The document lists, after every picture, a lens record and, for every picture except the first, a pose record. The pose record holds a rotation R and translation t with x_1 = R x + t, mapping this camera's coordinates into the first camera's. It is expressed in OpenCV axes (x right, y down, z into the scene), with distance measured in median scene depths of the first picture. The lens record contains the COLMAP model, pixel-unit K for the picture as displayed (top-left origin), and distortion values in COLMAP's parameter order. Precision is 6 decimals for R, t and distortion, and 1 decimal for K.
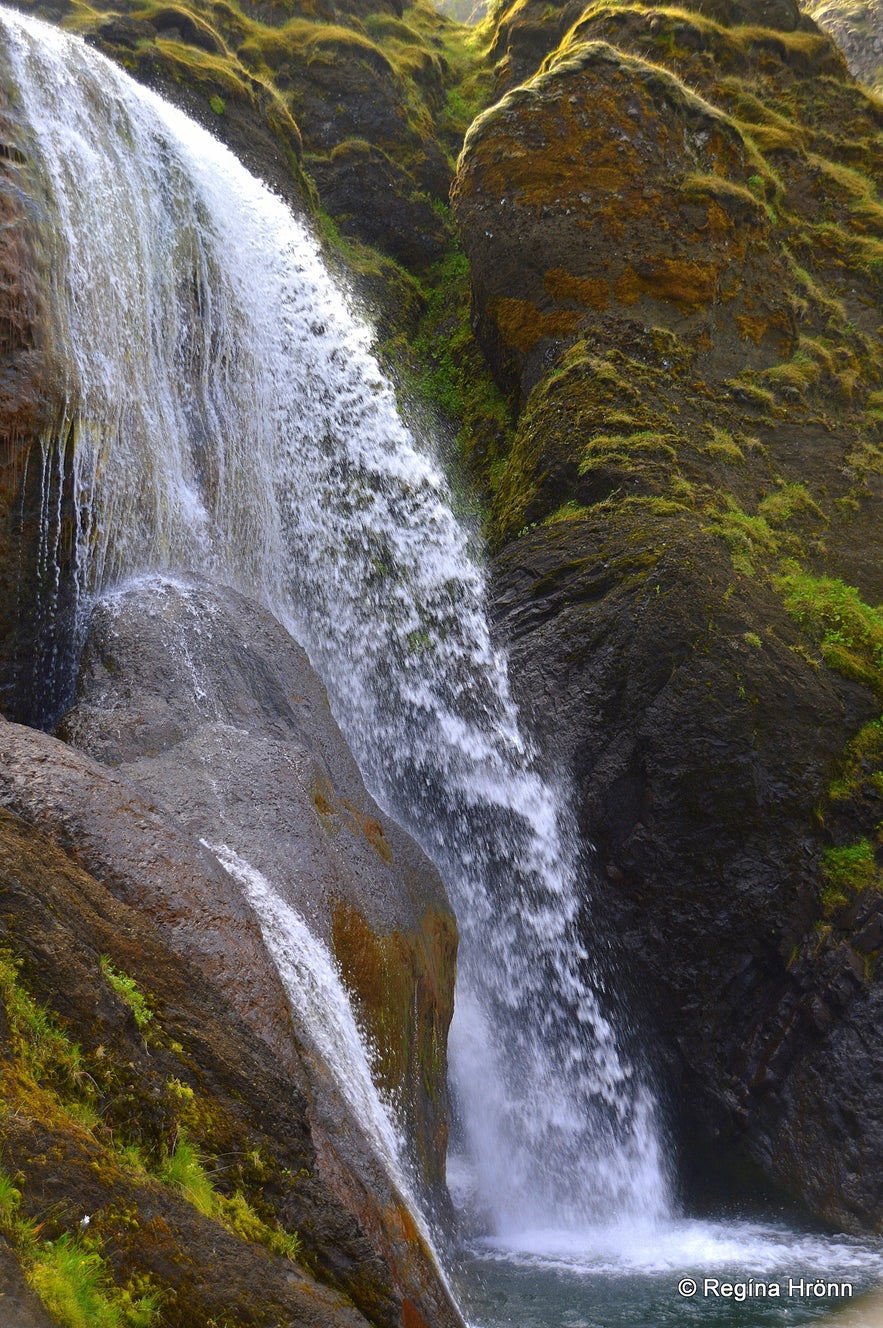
lens RADIAL K [[1811.7, 0, 442.9], [0, 1811.7, 663.7], [0, 0, 1]] dist [0.222296, 0.000000]
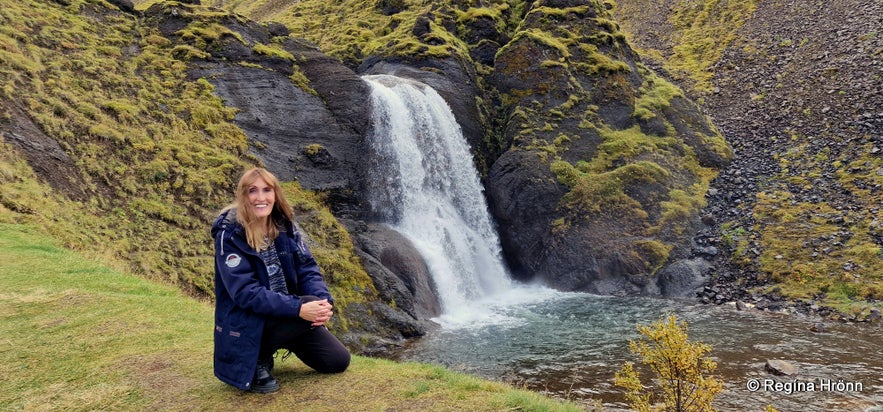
lens RADIAL K [[599.9, 0, 445.2], [0, 599.9, 209.4], [0, 0, 1]] dist [0.090058, -0.032000]
pose [[0.953851, -0.037832, -0.297888, 0.371350], [0.107267, 0.969506, 0.220345, -0.298287], [0.280469, -0.242130, 0.928822, -0.591949]]
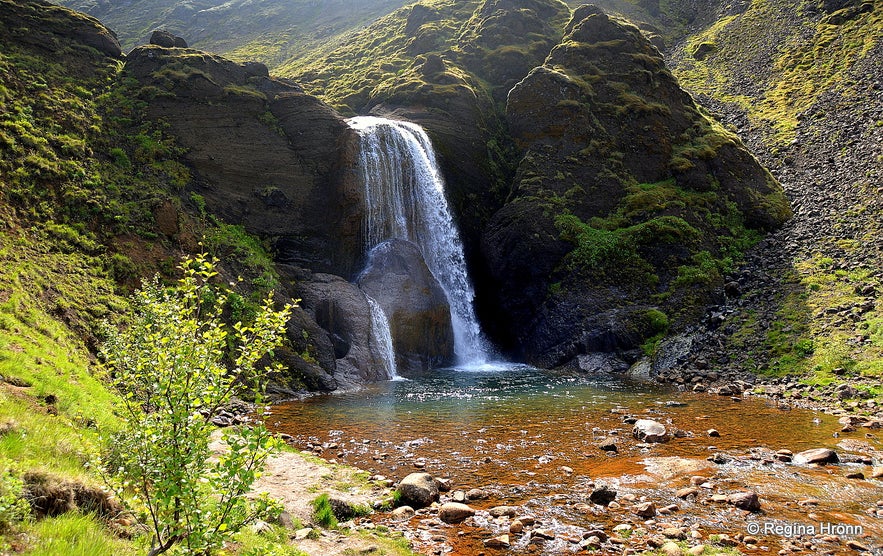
lens RADIAL K [[742.7, 0, 436.5], [0, 742.7, 256.1], [0, 0, 1]] dist [-0.110820, 0.056999]
pose [[0.873451, -0.025620, -0.486237, 0.726288], [0.104620, 0.985166, 0.136024, -0.203900], [0.475539, -0.169681, 0.863175, -0.562567]]
